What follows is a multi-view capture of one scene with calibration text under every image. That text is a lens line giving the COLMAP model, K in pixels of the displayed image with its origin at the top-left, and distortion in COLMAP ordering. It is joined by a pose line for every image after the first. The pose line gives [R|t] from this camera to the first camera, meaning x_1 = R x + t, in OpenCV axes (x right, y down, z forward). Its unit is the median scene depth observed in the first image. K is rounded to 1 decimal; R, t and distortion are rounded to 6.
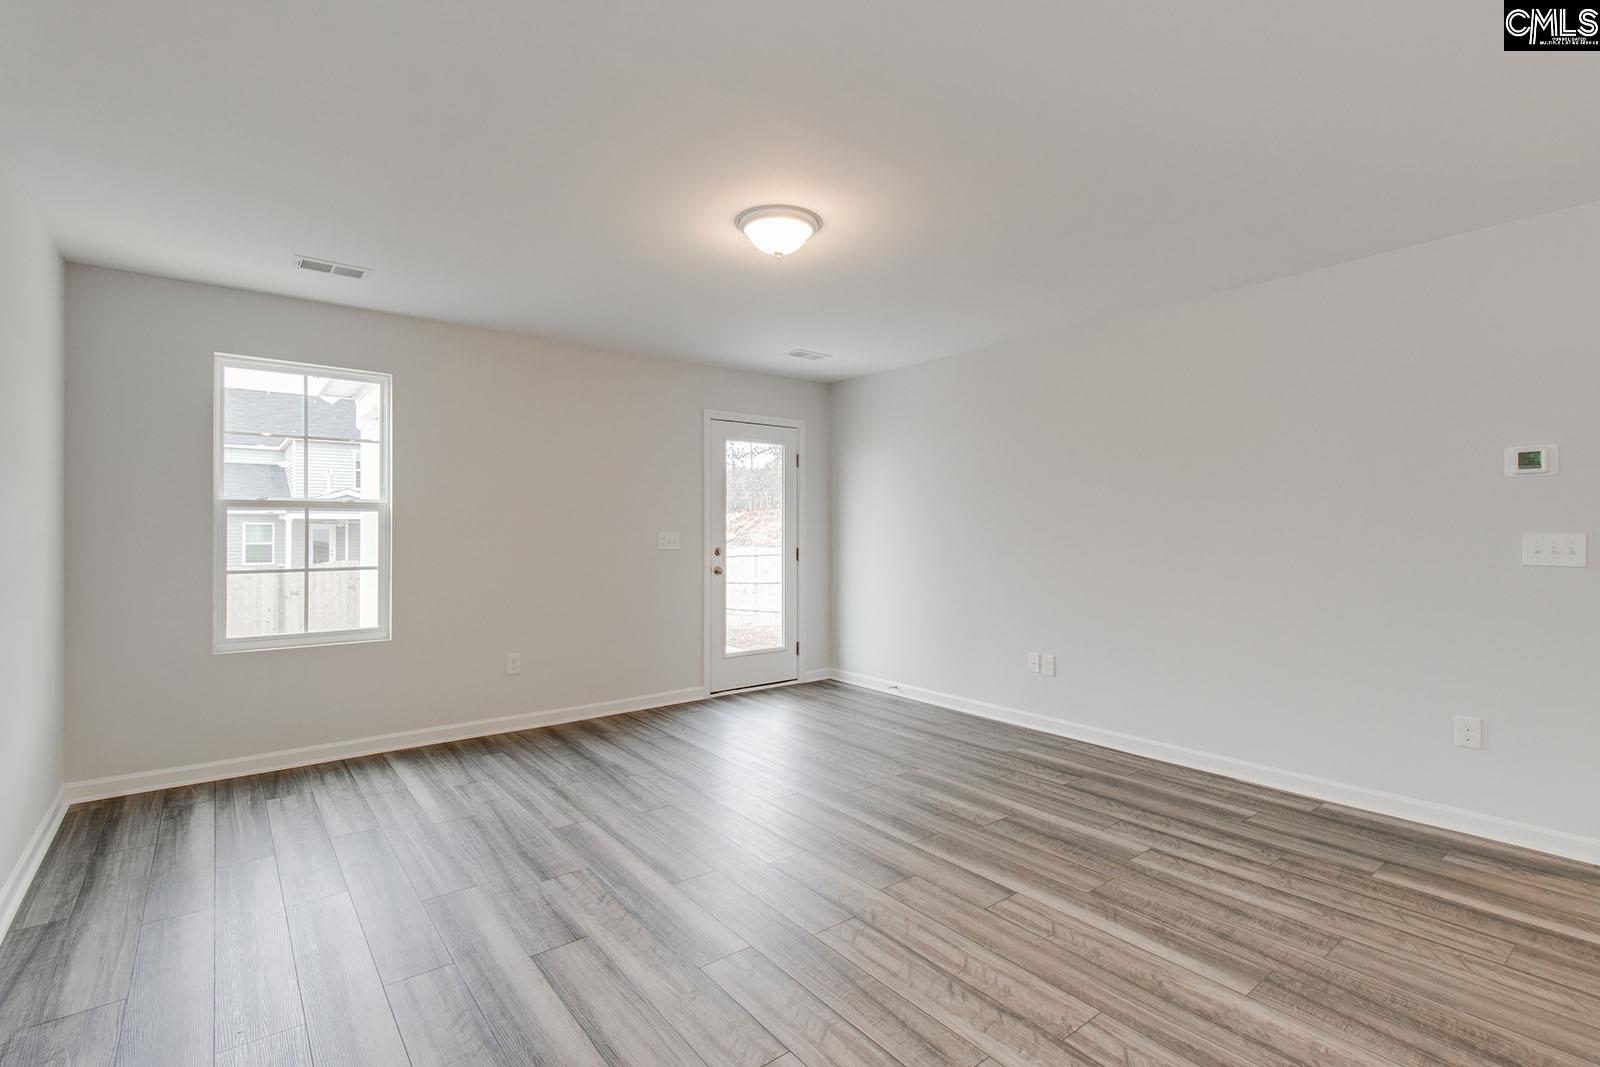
lens RADIAL K [[742.9, 0, 800.0], [0, 742.9, 533.5], [0, 0, 1]] dist [0.001960, 0.000519]
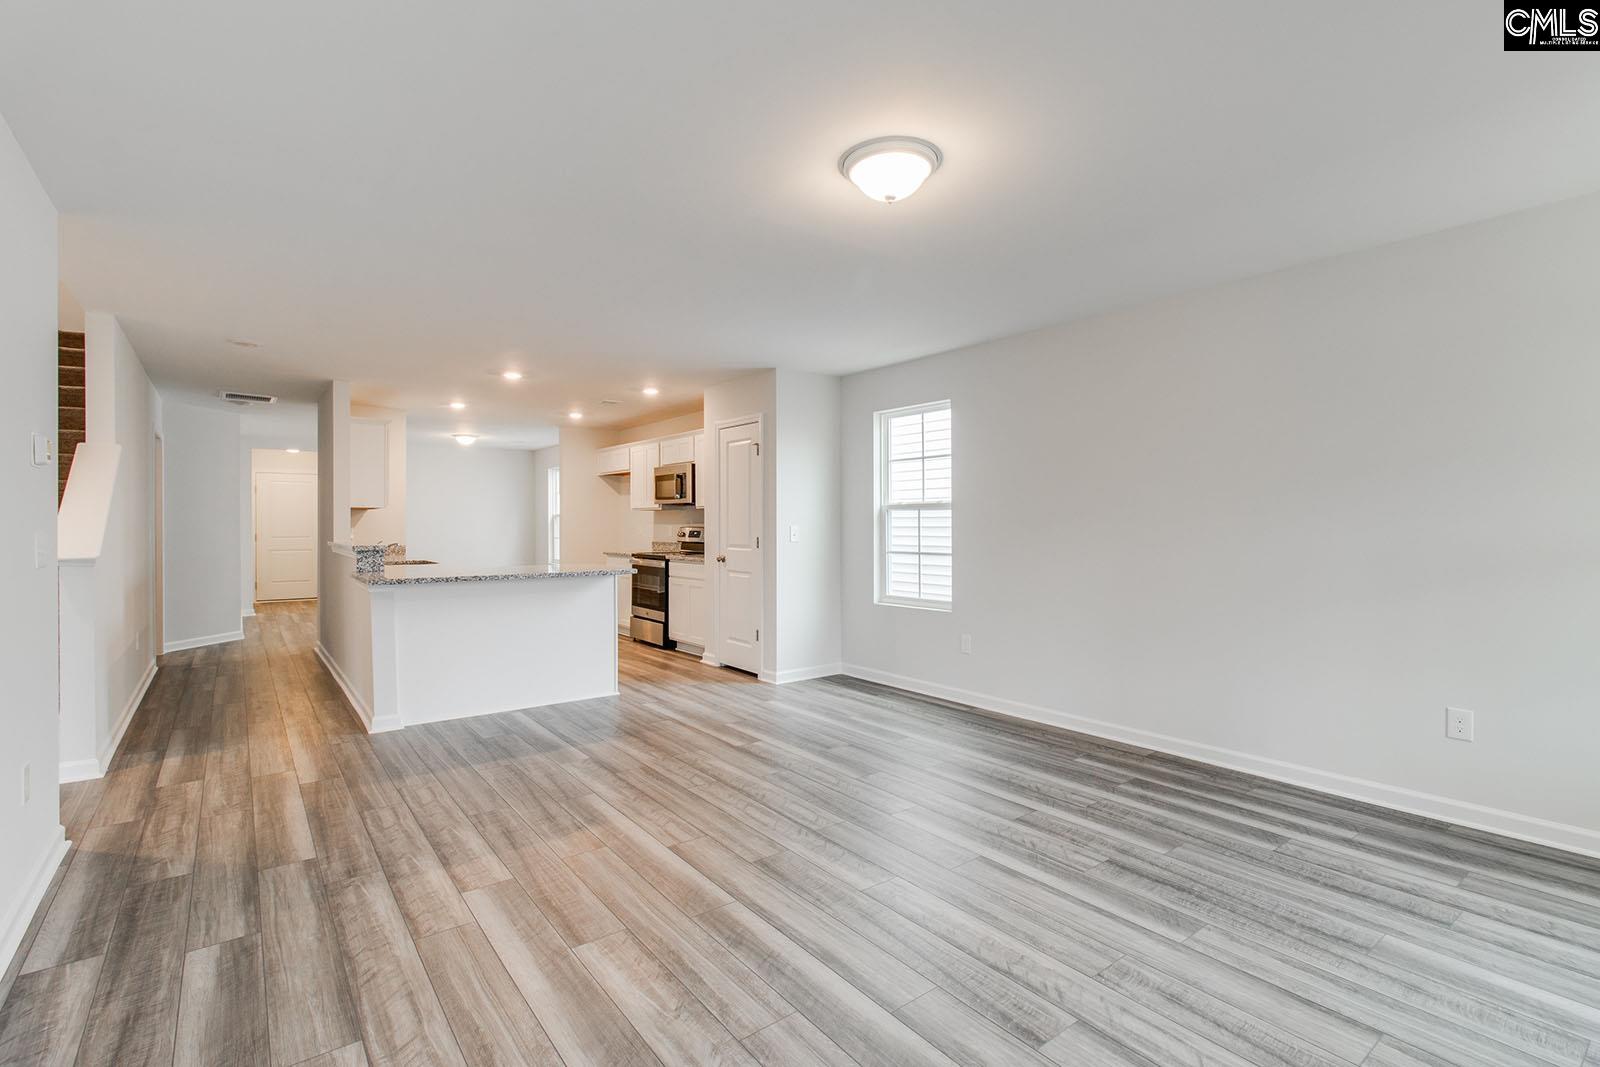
lens RADIAL K [[739.9, 0, 799.5], [0, 739.9, 521.0], [0, 0, 1]] dist [0.001212, 0.000742]
pose [[-0.999888, 0.004514, 0.014267, 0.064509], [0.004549, 0.999987, 0.002424, -0.010637], [-0.014256, 0.002488, -0.999895, 1.838140]]
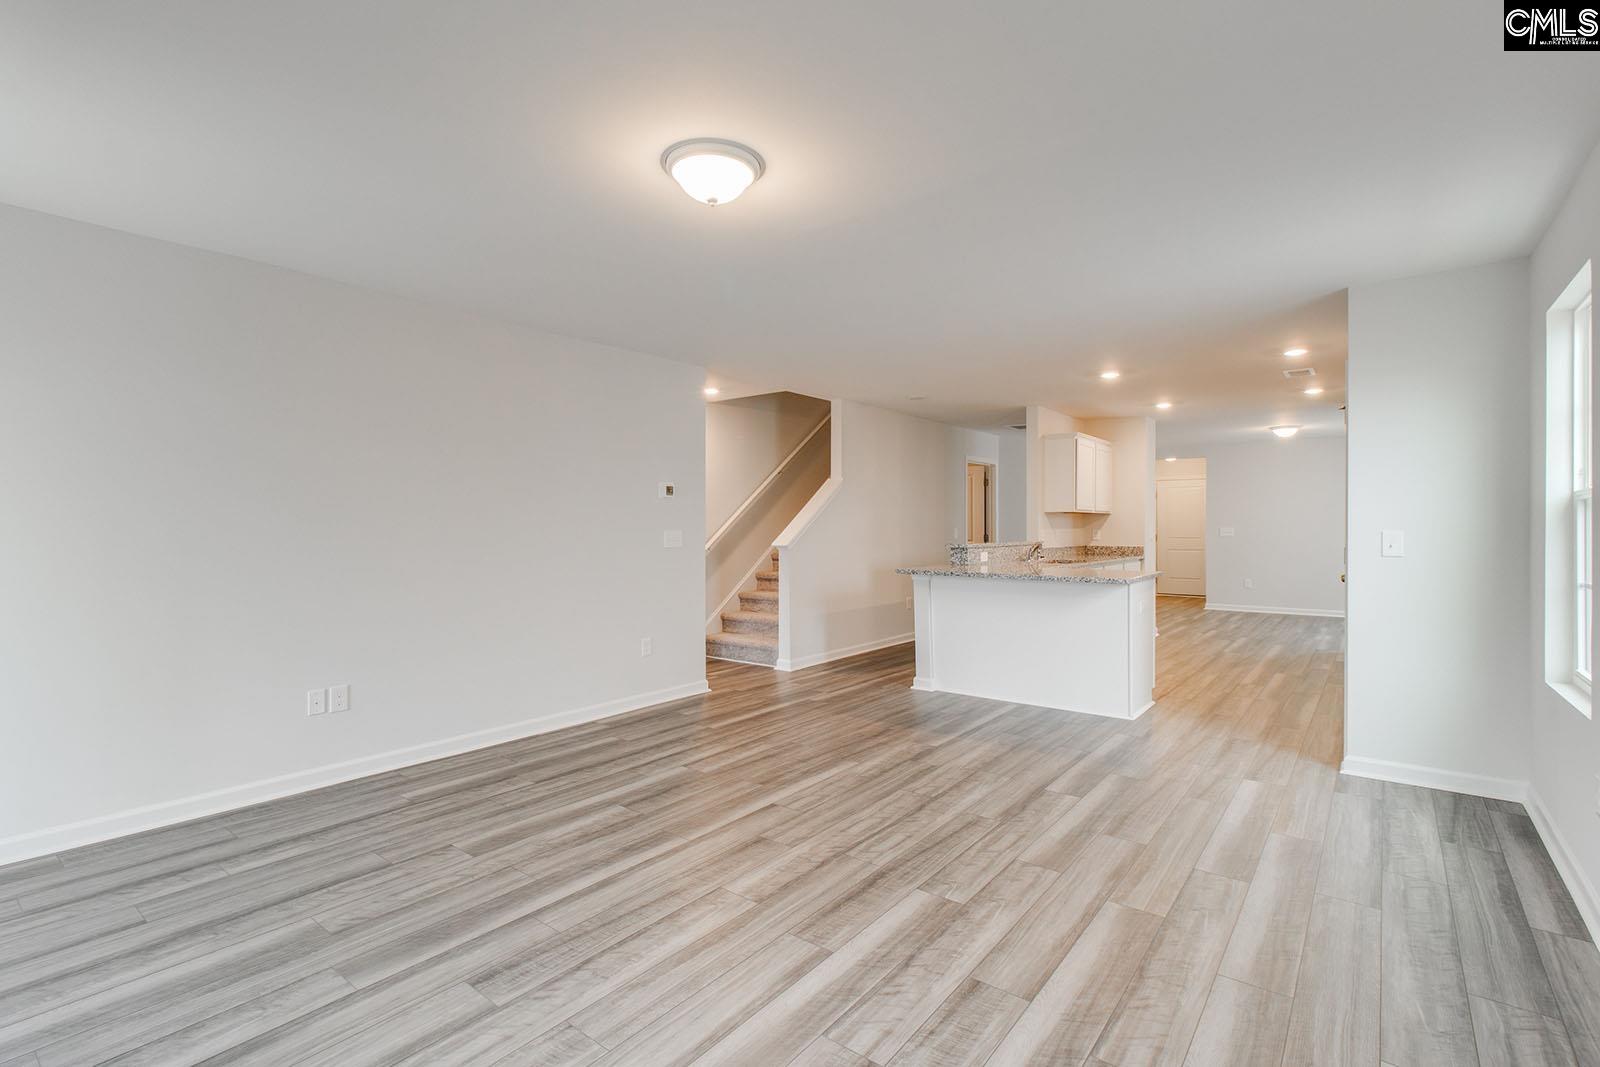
lens RADIAL K [[742.9, 0, 800.0], [0, 742.9, 533.5], [0, 0, 1]] dist [0.001960, 0.000519]
pose [[-0.238183, -0.007875, 0.971188, -0.865253], [0.006572, 0.999931, 0.009720, -0.006970], [-0.971198, 0.008698, -0.238115, 1.097225]]
